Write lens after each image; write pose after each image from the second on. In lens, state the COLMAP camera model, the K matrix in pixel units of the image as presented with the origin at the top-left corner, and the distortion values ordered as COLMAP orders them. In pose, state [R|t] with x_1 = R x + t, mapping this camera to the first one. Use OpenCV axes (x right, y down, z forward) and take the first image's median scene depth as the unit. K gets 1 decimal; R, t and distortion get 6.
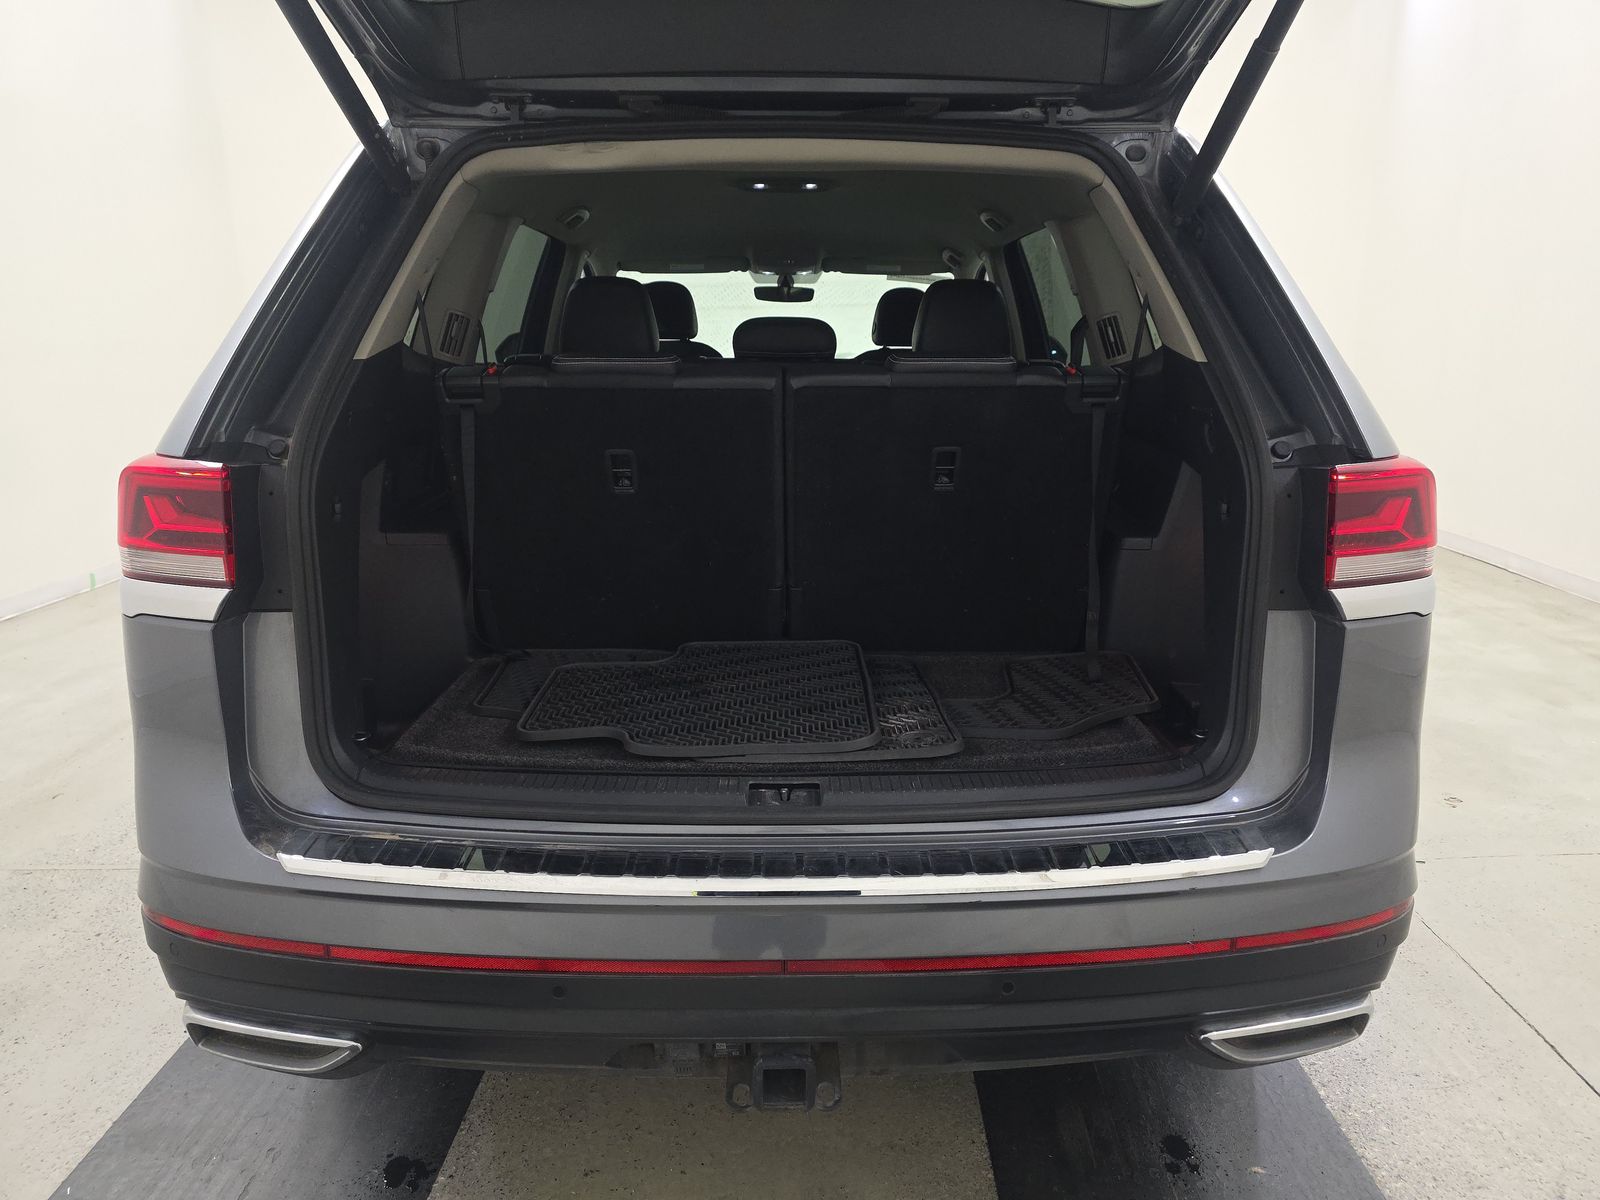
lens RADIAL K [[1074.8, 0, 805.8], [0, 1074.8, 610.2], [0, 0, 1]] dist [0.042323, -0.032064]
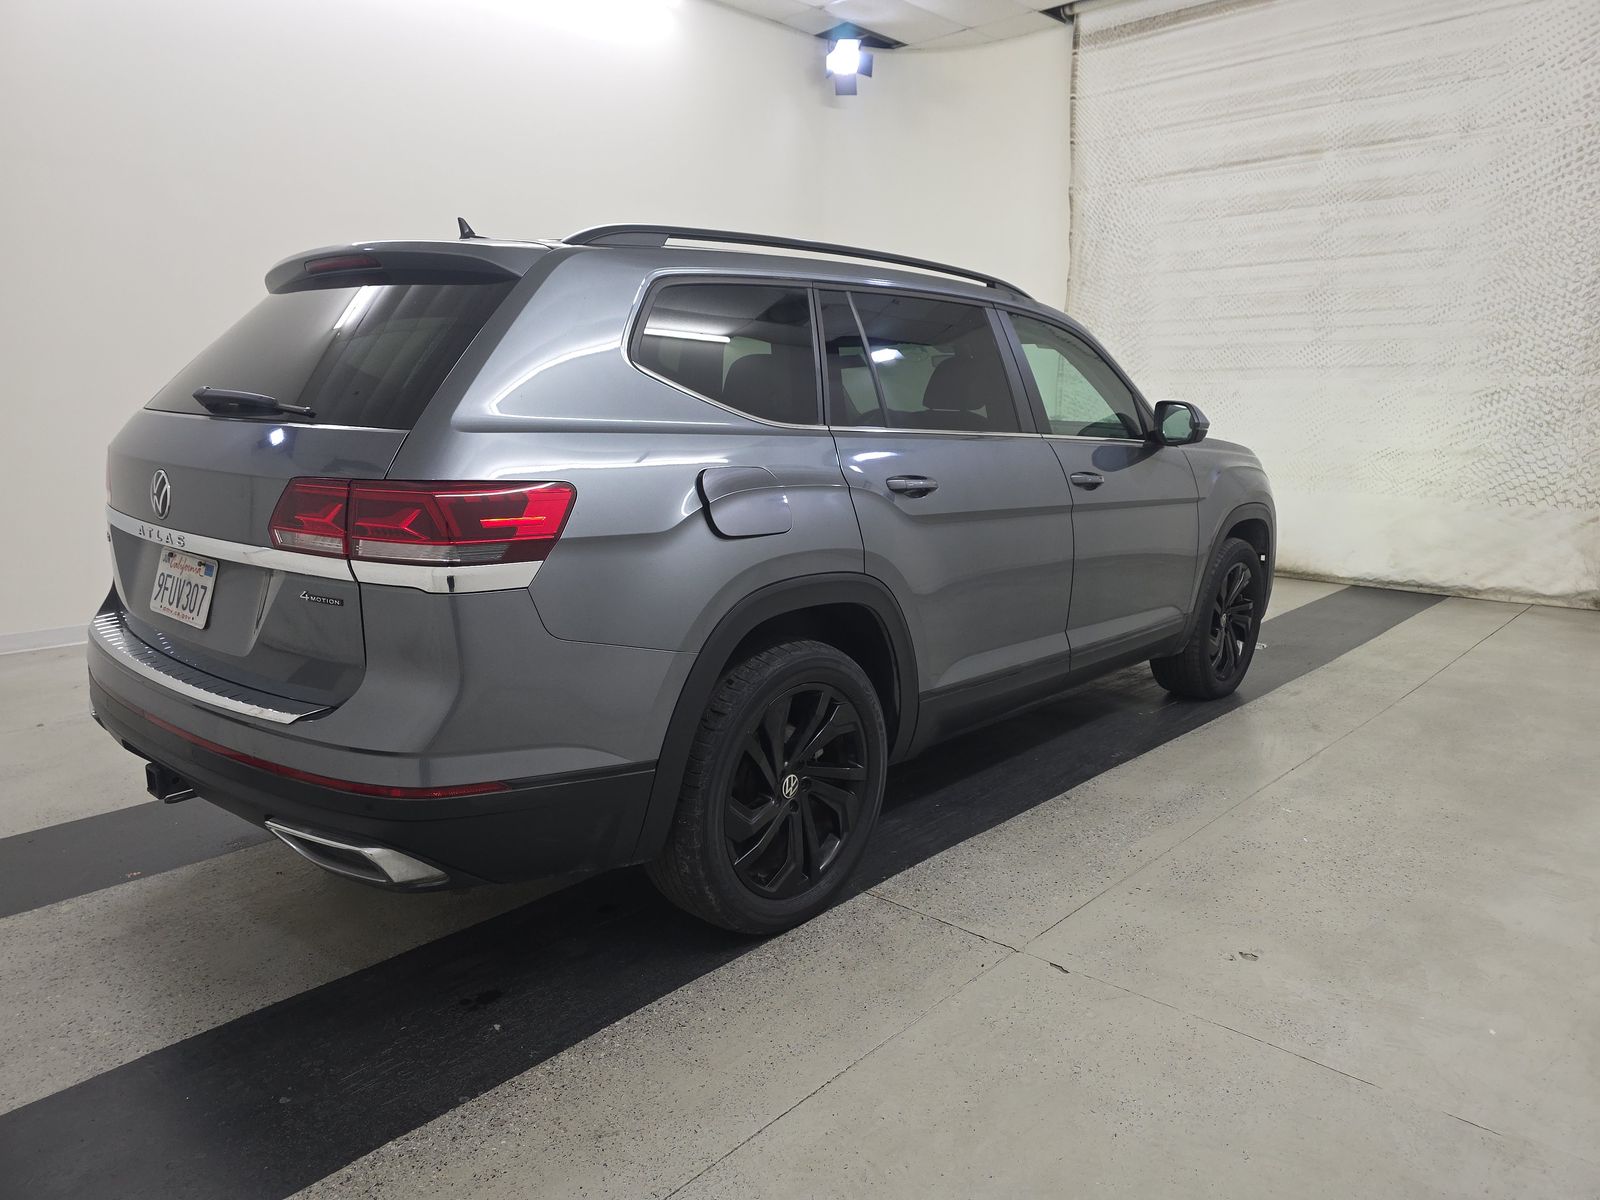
lens RADIAL K [[1074.8, 0, 802.6], [0, 1074.8, 597.8], [0, 0, 1]] dist [0.042323, -0.032064]
pose [[0.739919, 0.139187, -0.658139, 1.454790], [-0.181362, 0.983408, 0.004079, -0.065196], [0.647787, 0.116343, 0.752885, 0.193339]]
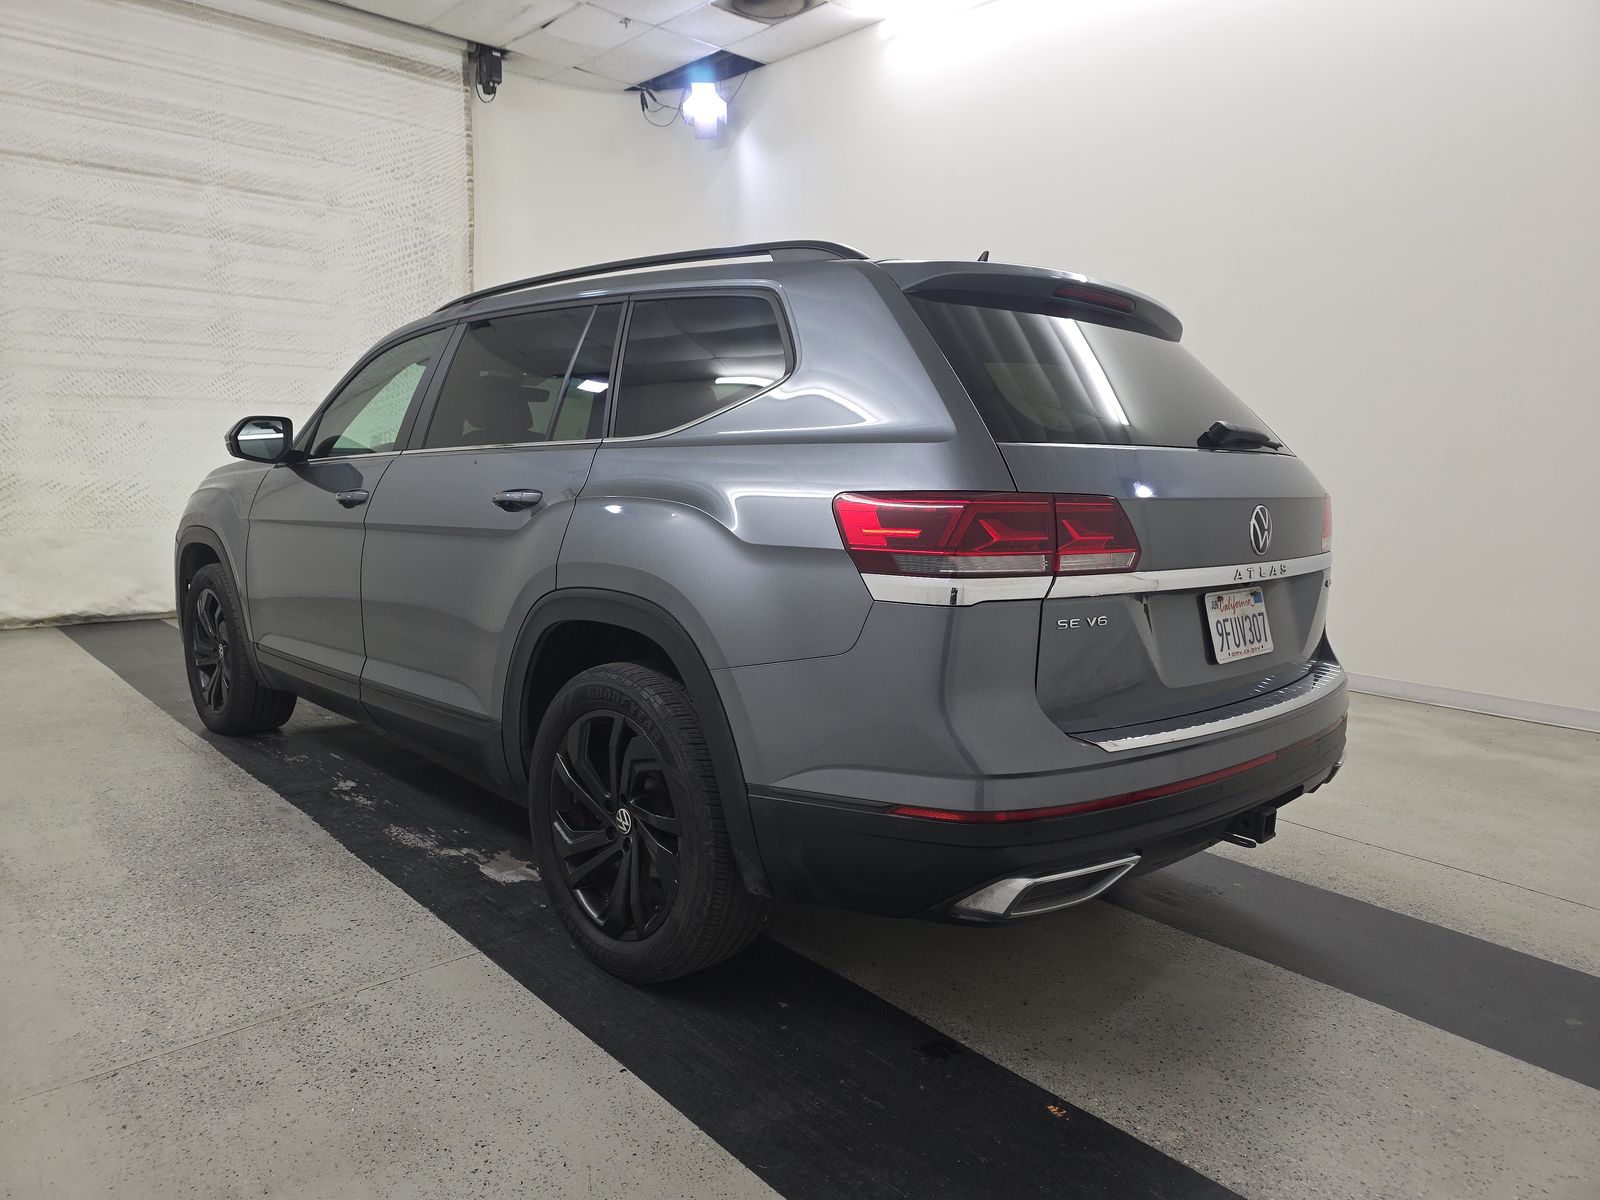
lens RADIAL K [[1074.8, 0, 794.8], [0, 1074.8, 612.7], [0, 0, 1]] dist [0.042323, -0.032064]
pose [[0.730068, -0.075638, 0.679176, -1.314854], [0.144785, 0.988414, -0.045557, 0.034580], [-0.667861, 0.131594, 0.732560, 0.102151]]
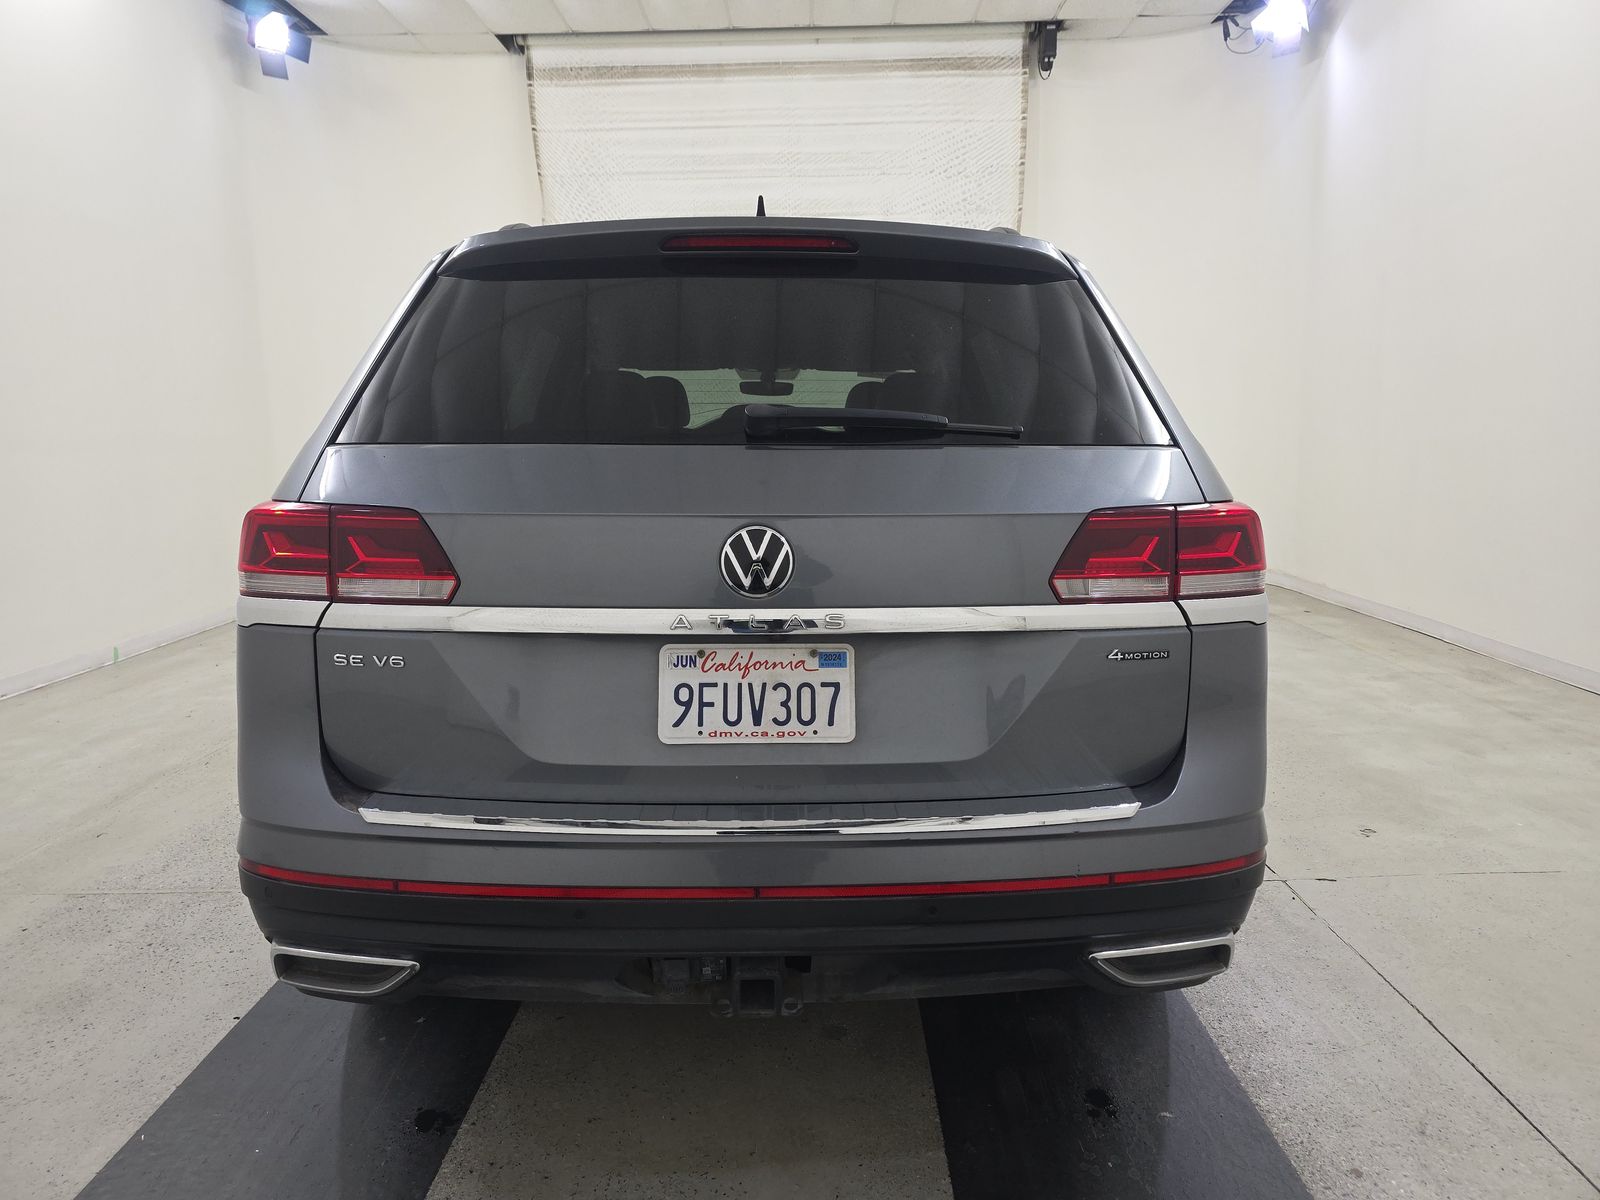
lens RADIAL K [[1074.8, 0, 800.6], [0, 1074.8, 594.2], [0, 0, 1]] dist [0.042323, -0.032064]
pose [[0.999973, -0.002723, 0.006761, 0.016808], [0.003388, 0.994936, -0.100458, 0.074639], [-0.006453, 0.100478, 0.994918, -0.211174]]
